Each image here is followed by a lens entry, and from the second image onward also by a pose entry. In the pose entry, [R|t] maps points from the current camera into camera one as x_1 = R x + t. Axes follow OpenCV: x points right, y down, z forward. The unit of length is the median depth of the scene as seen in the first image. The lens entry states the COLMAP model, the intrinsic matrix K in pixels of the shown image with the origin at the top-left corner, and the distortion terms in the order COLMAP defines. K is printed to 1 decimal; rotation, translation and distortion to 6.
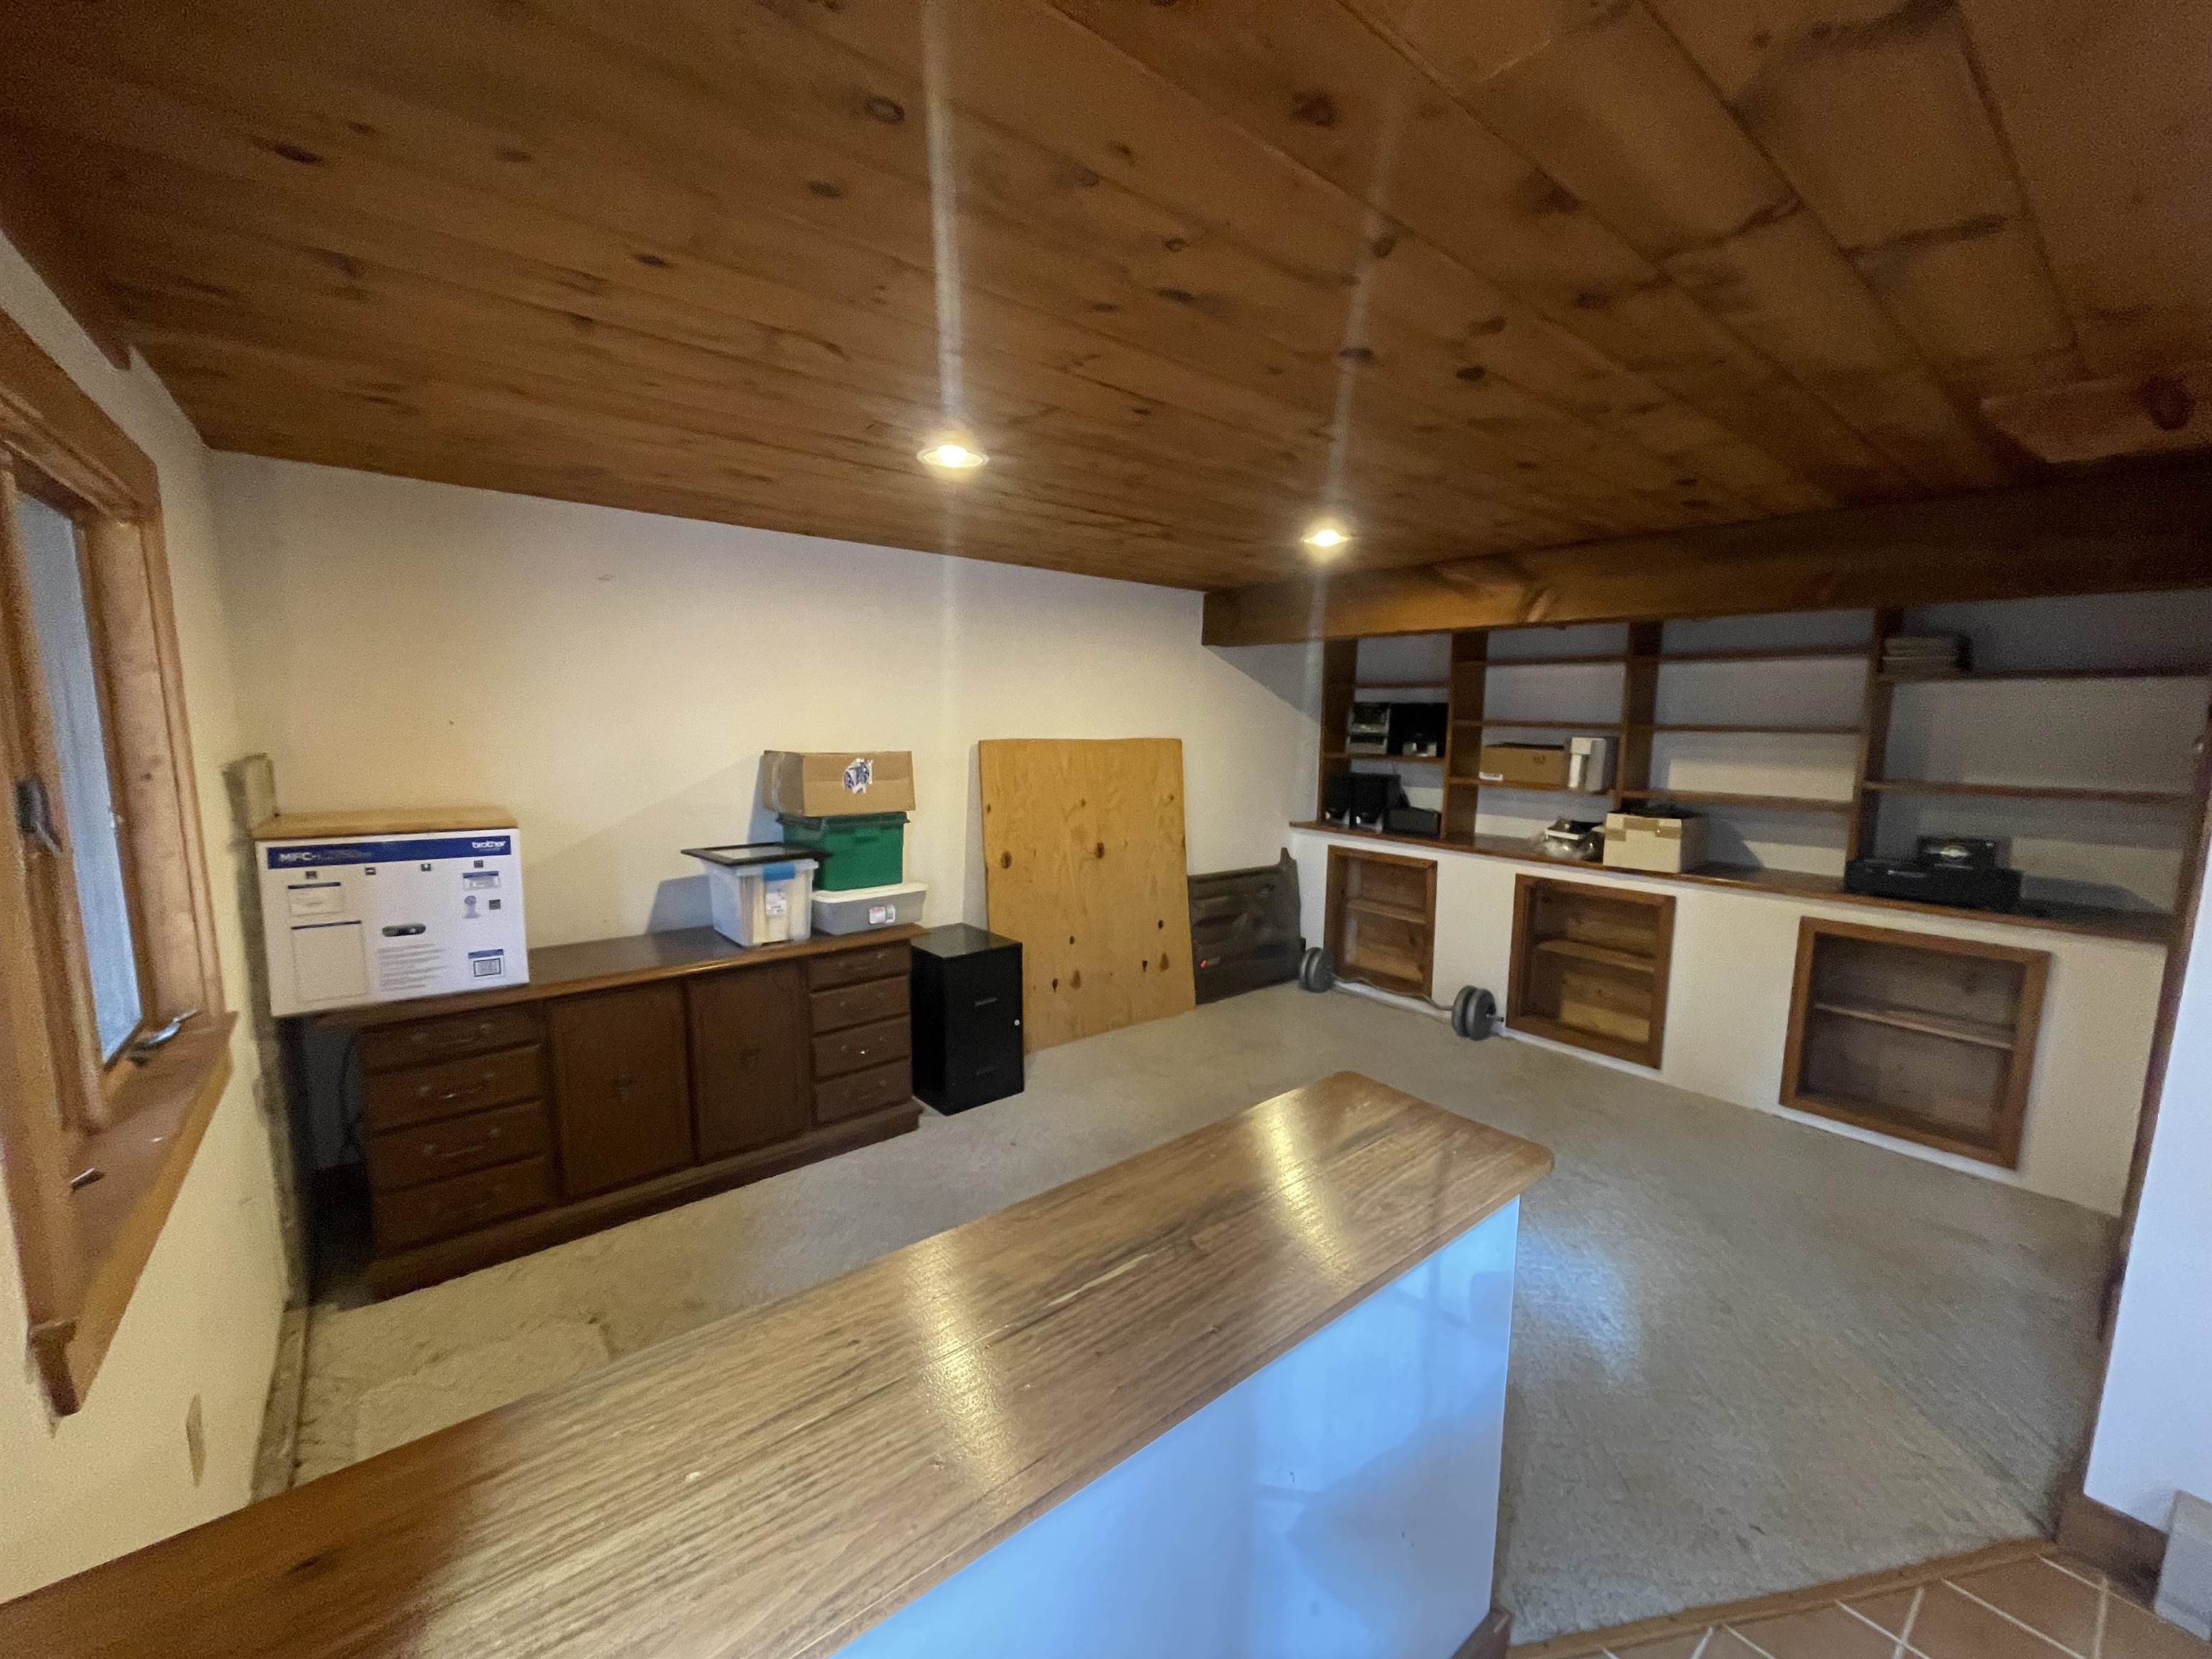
lens RADIAL K [[895.3, 0, 1106.0], [0, 895.3, 829.5], [0, 0, 1]] dist [-0.003132, -0.001089]
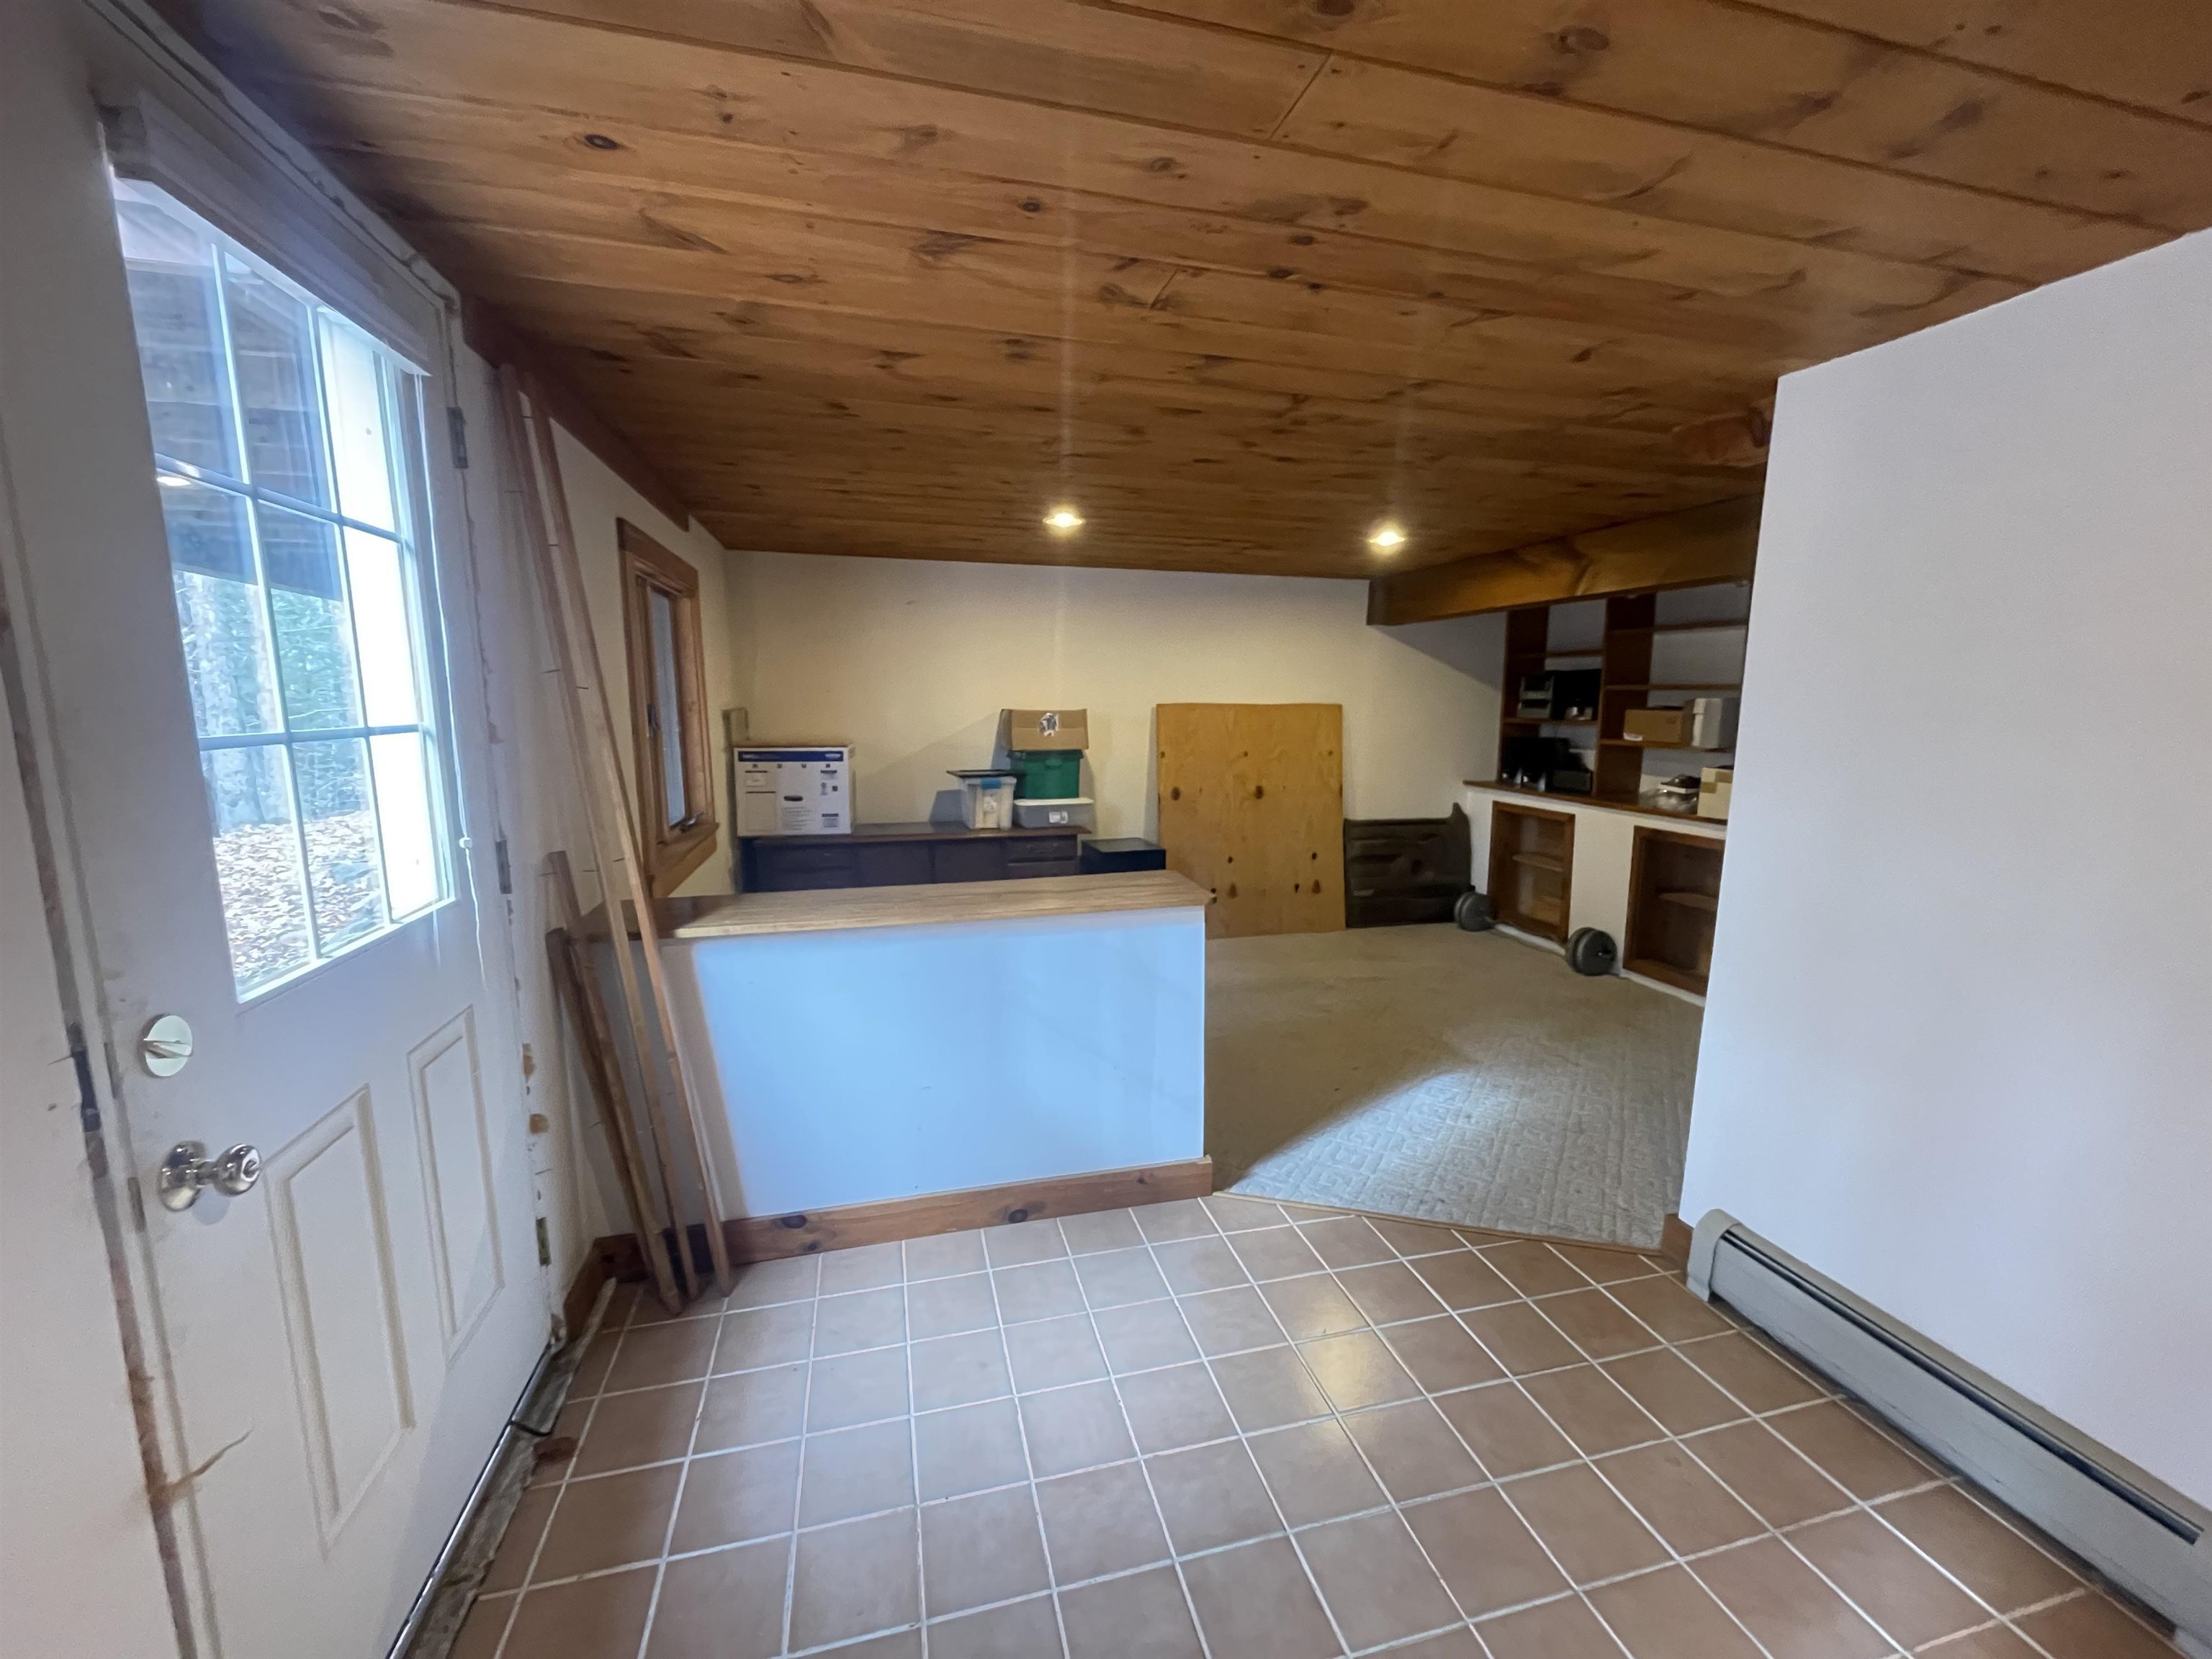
lens RADIAL K [[895.3, 0, 1106.0], [0, 895.3, 829.5], [0, 0, 1]] dist [-0.003132, -0.001089]
pose [[0.911851, 0.048712, -0.407622, 0.345724], [-0.042237, 0.998798, 0.024875, 0.059450], [0.408344, -0.005466, 0.912812, -0.269888]]
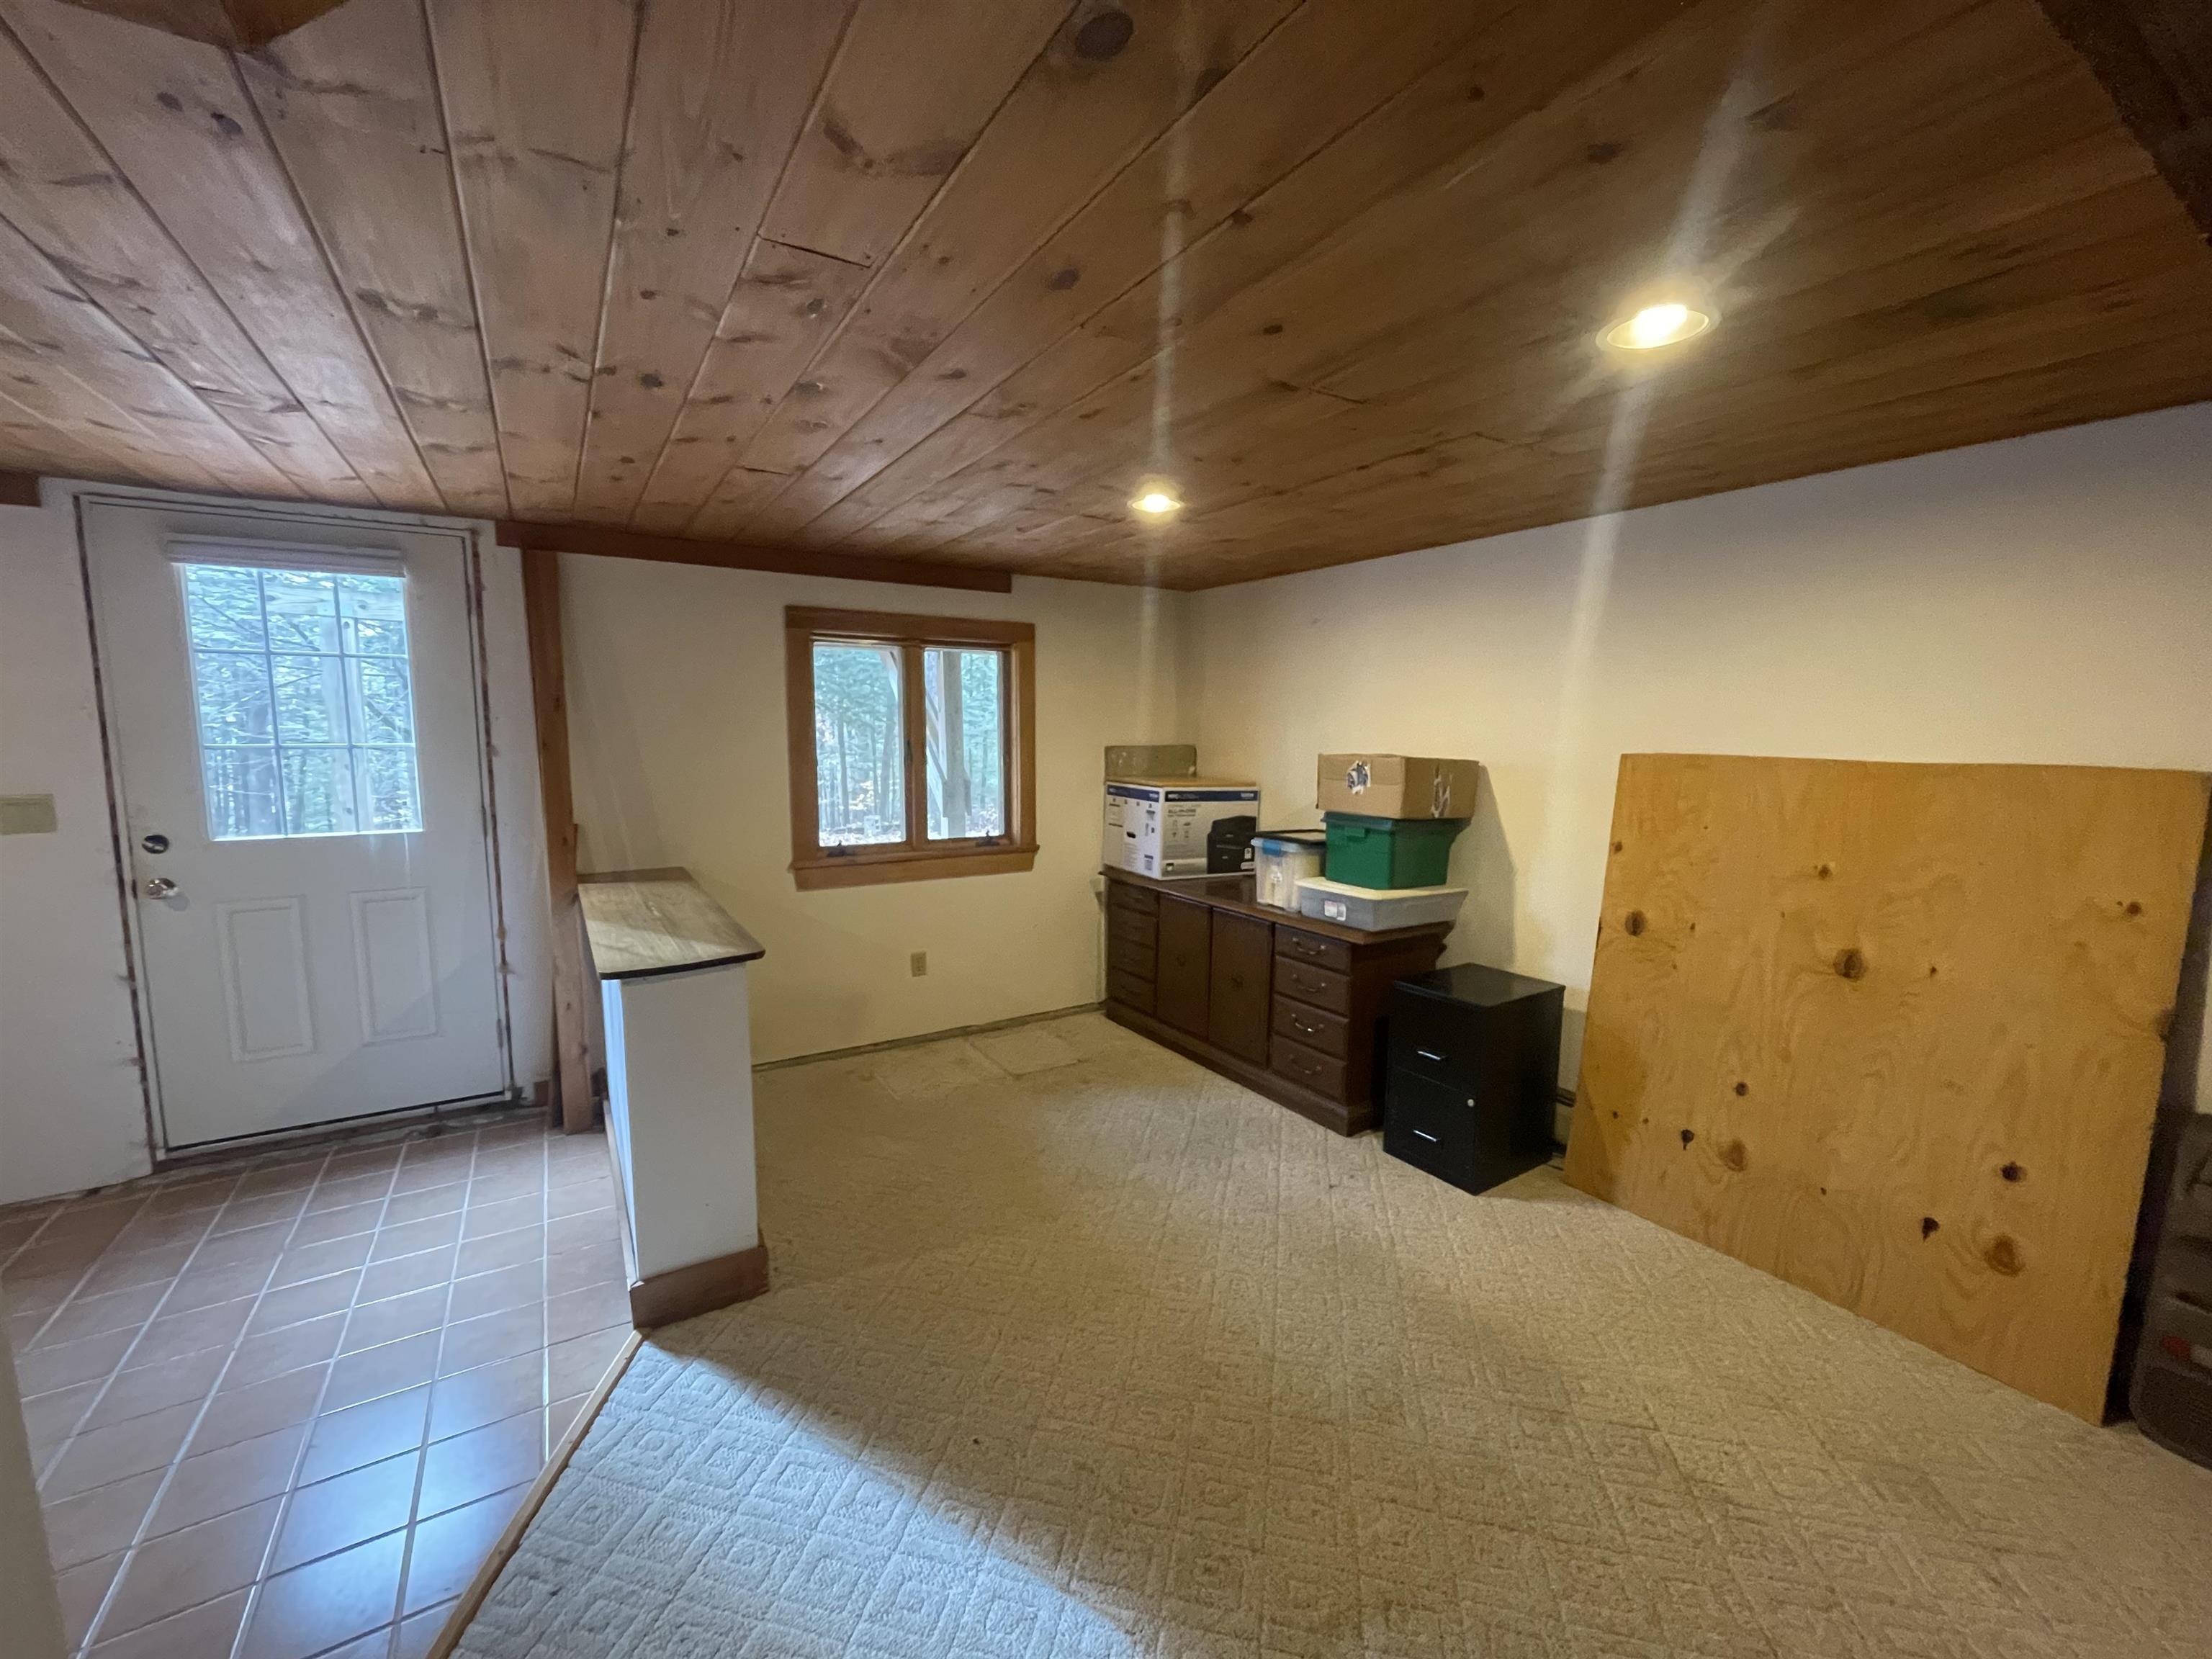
lens RADIAL K [[903.3, 0, 1106.0], [0, 903.3, 829.5], [0, 0, 1]] dist [-0.001386, -0.000158]
pose [[-0.121056, 0.100572, -0.987538, 0.642569], [-0.136078, 0.983781, 0.116870, -0.066492], [0.983274, 0.148530, -0.105407, 0.658419]]
